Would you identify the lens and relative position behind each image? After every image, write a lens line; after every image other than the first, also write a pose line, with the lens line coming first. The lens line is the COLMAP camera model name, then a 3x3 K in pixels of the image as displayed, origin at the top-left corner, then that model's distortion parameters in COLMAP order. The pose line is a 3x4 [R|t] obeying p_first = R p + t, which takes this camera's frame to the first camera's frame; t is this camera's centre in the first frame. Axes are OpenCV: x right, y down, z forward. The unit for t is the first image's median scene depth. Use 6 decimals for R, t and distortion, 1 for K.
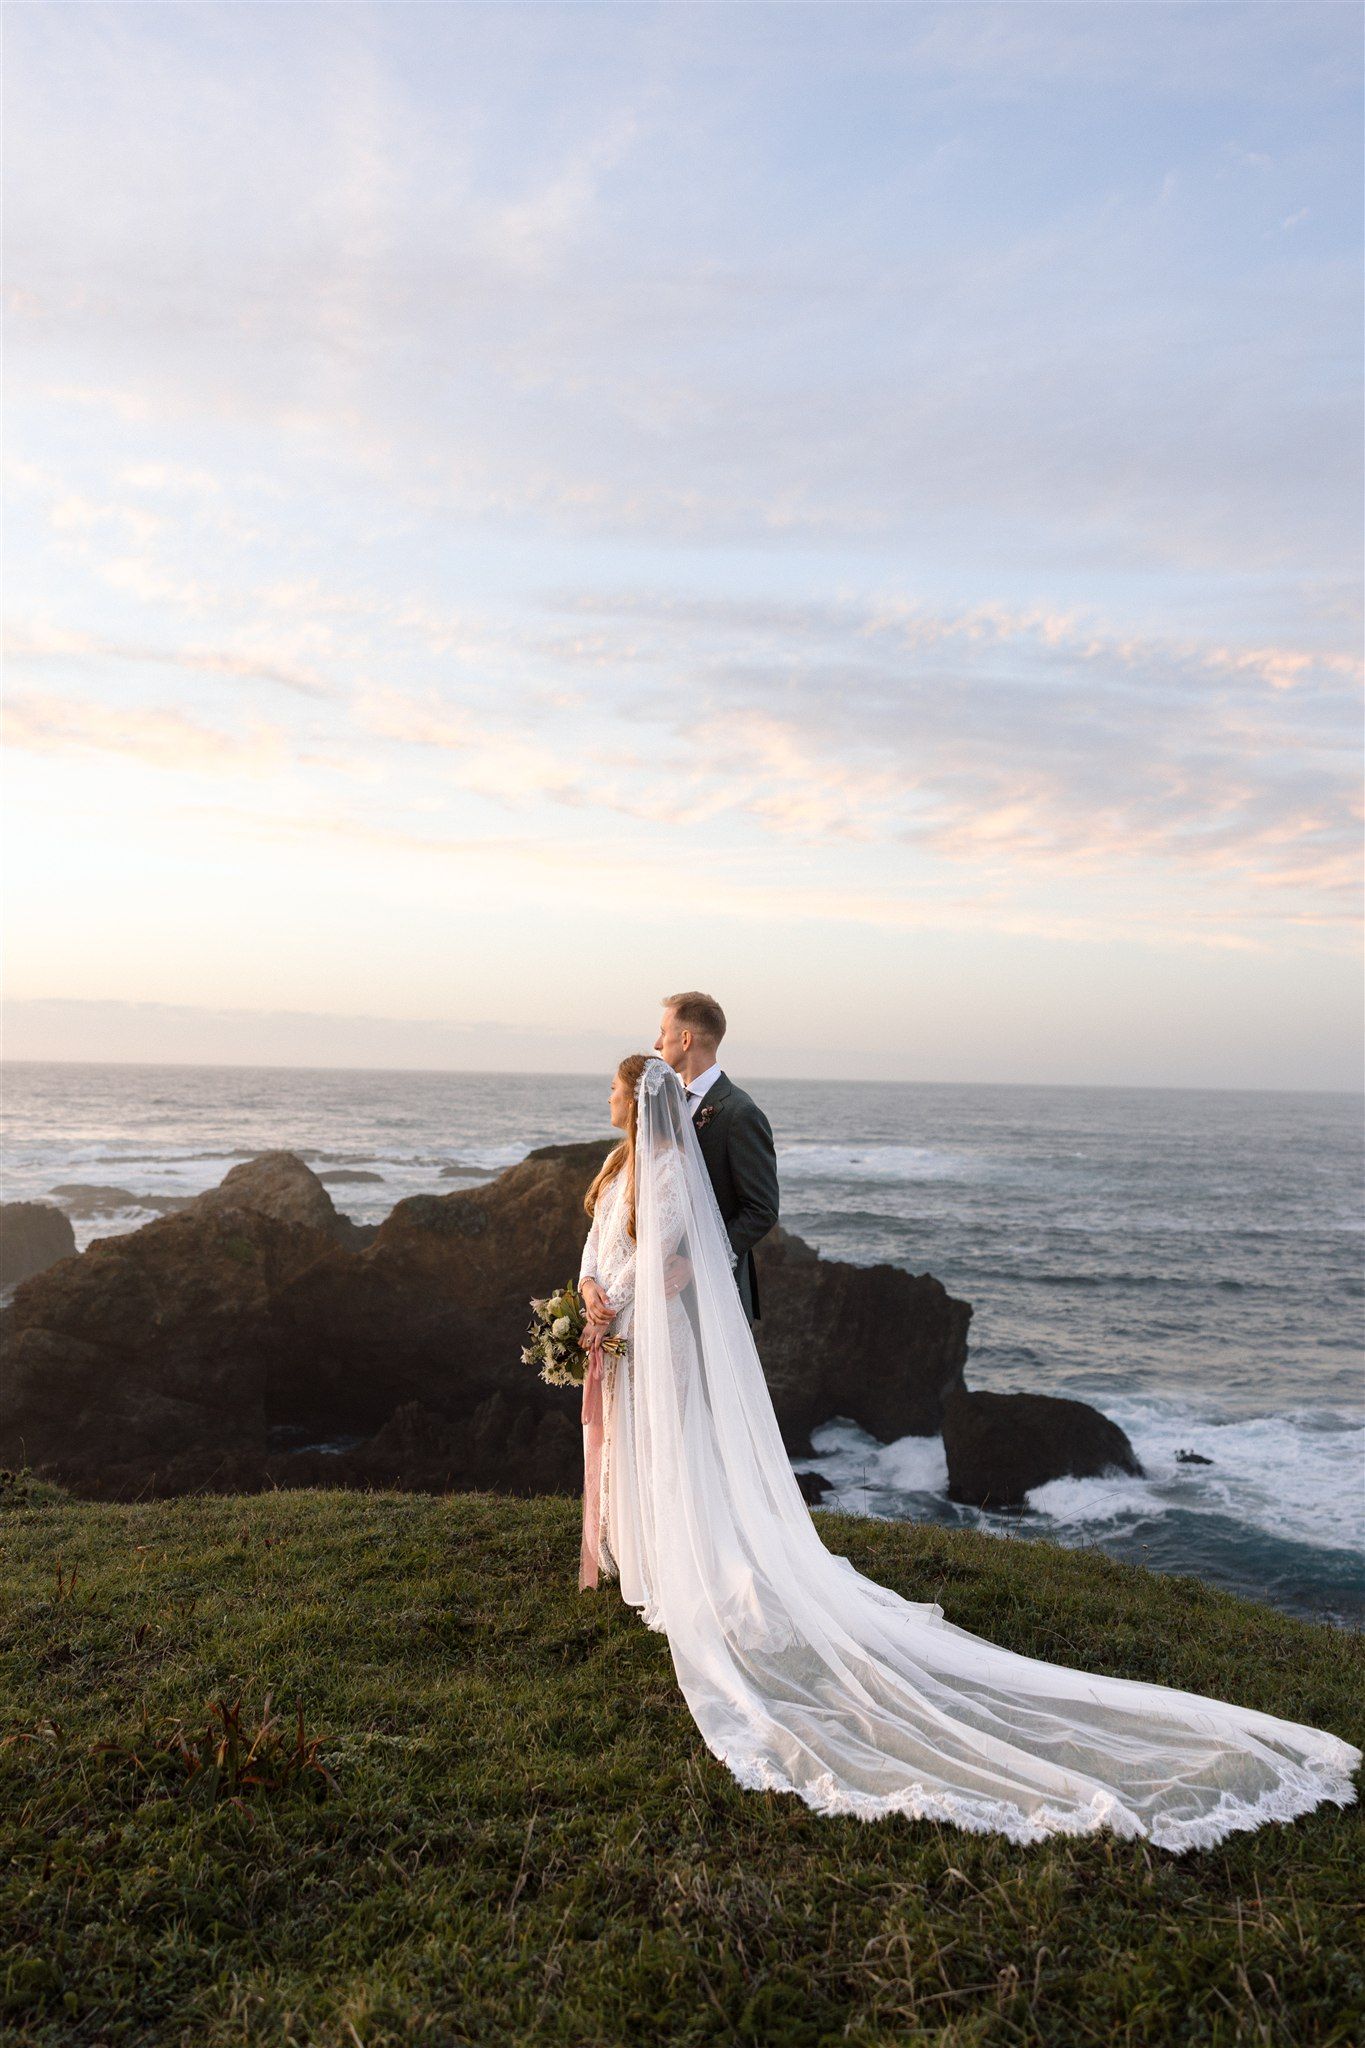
lens RADIAL K [[1759.0, 0, 666.2], [0, 1759.0, 991.6], [0, 0, 1]] dist [0.004594, -0.000227]
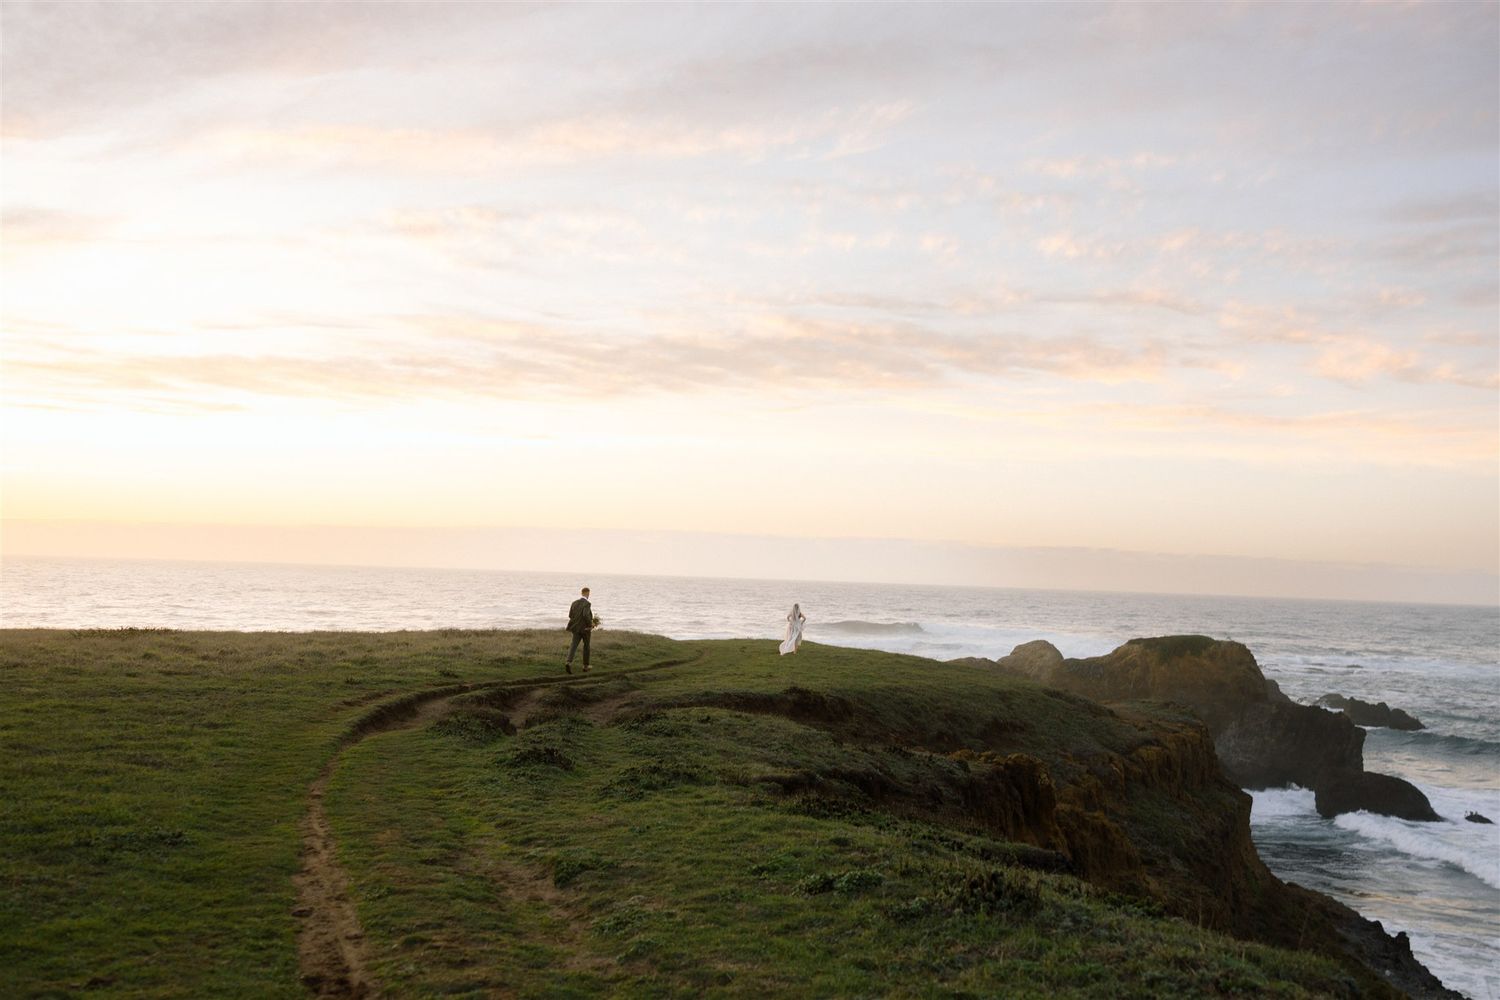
lens RADIAL K [[1288.3, 0, 781.7], [0, 1288.3, 525.1], [0, 0, 1]] dist [0.004594, -0.000227]
pose [[0.870816, -0.008873, -0.491530, 0.145749], [0.005182, 0.999947, -0.008870, -0.015742], [0.491583, 0.005177, 0.870816, -0.244703]]
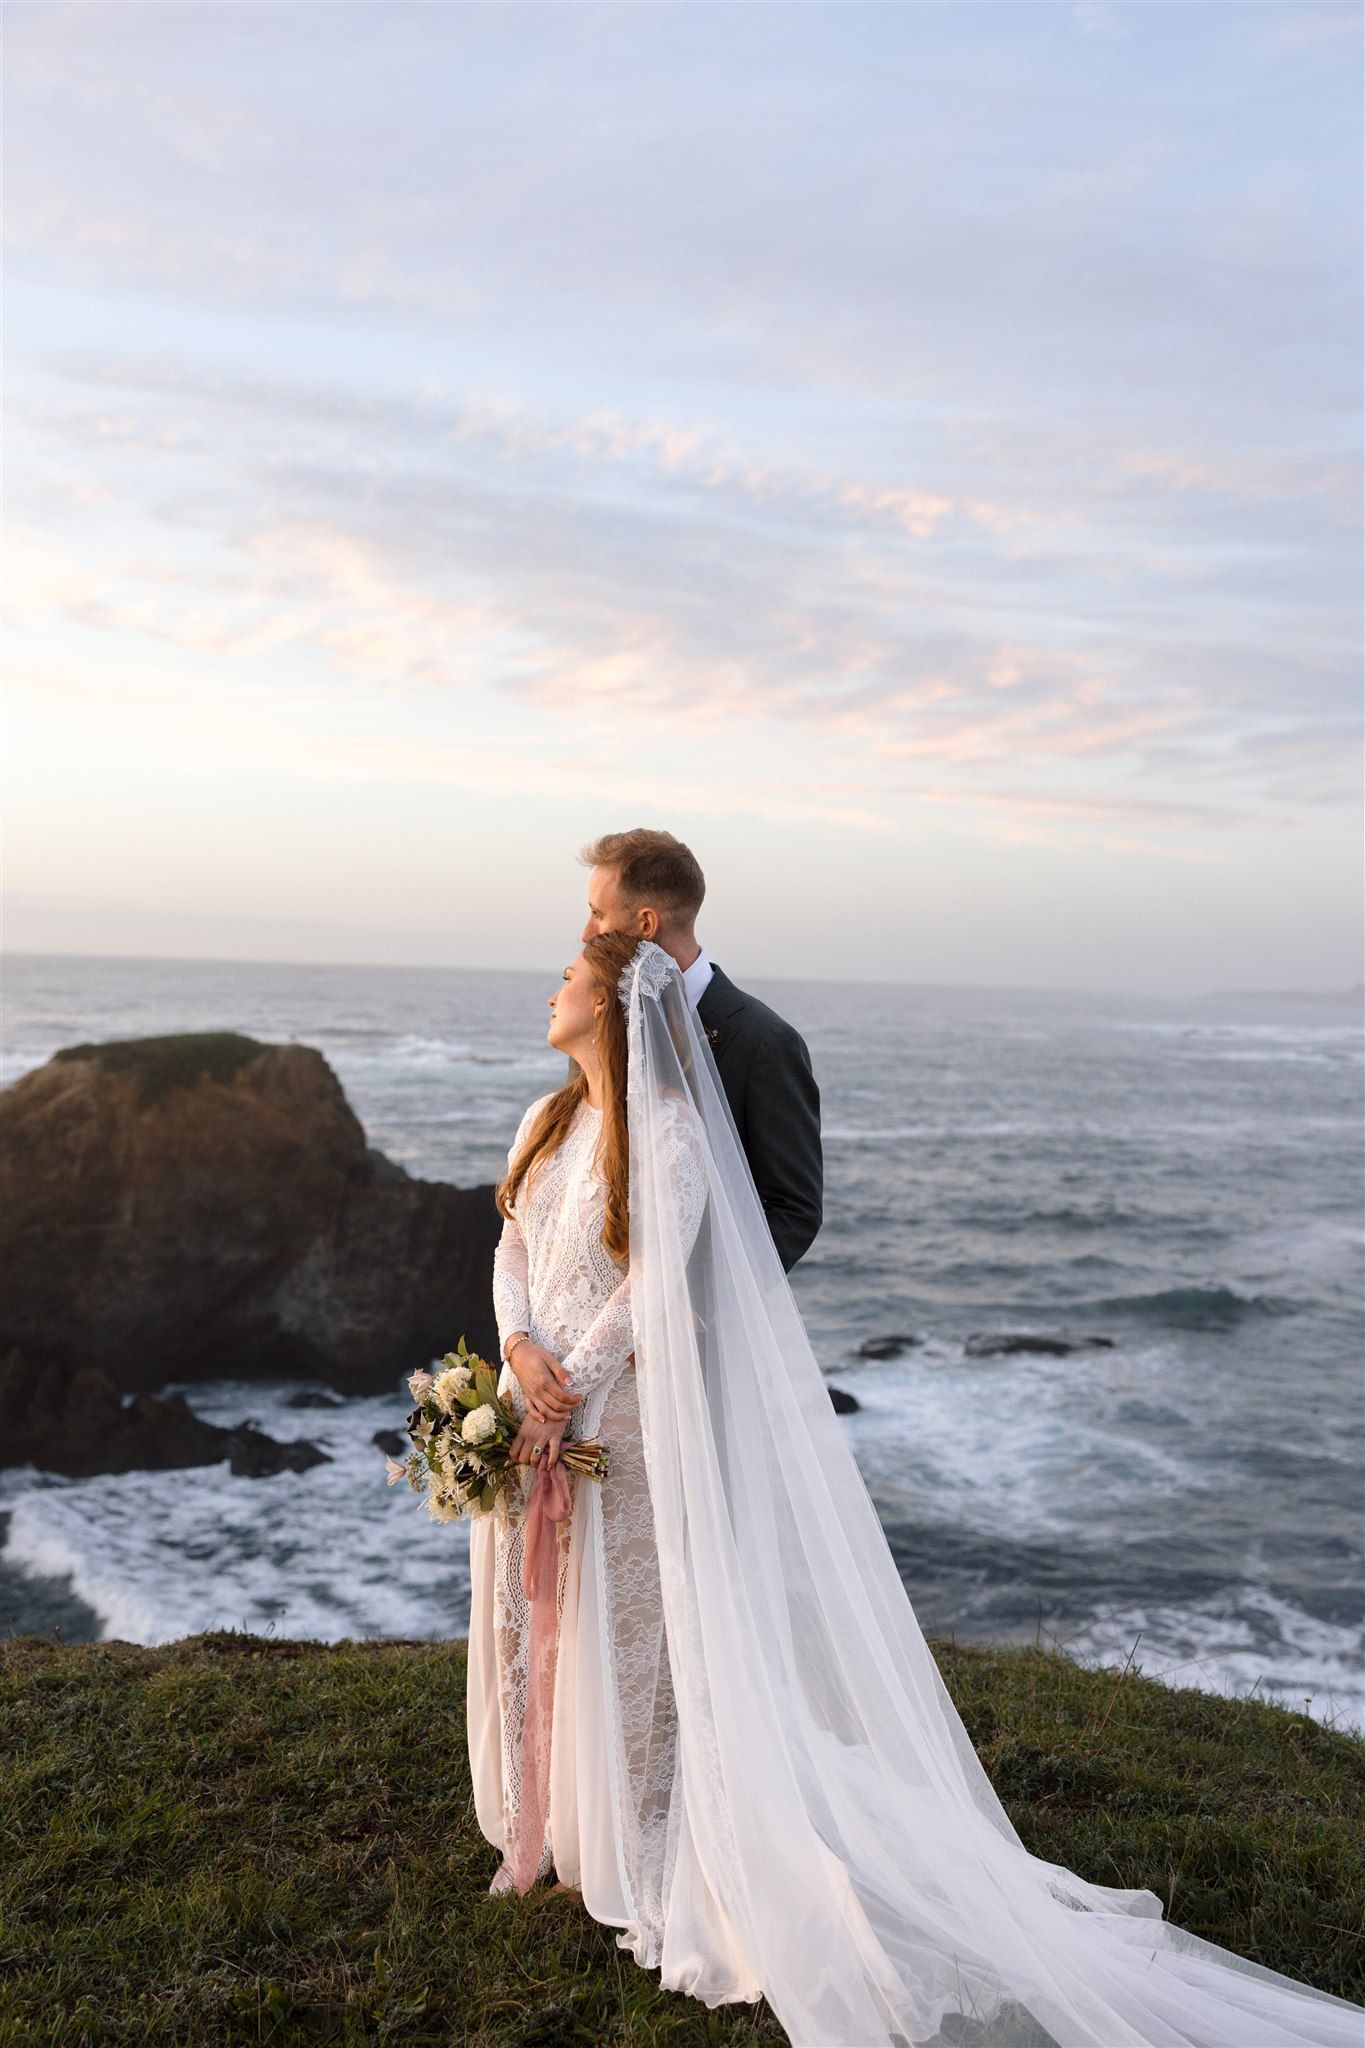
lens RADIAL K [[2011.5, 0, 697.5], [0, 2011.5, 1018.0], [0, 0, 1]] dist [0.013316, 0.012123]
pose [[0.970579, 0.005223, 0.240726, -0.006479], [-0.023432, 0.997068, 0.072844, 0.000722], [-0.239639, -0.076342, 0.967856, 0.017163]]
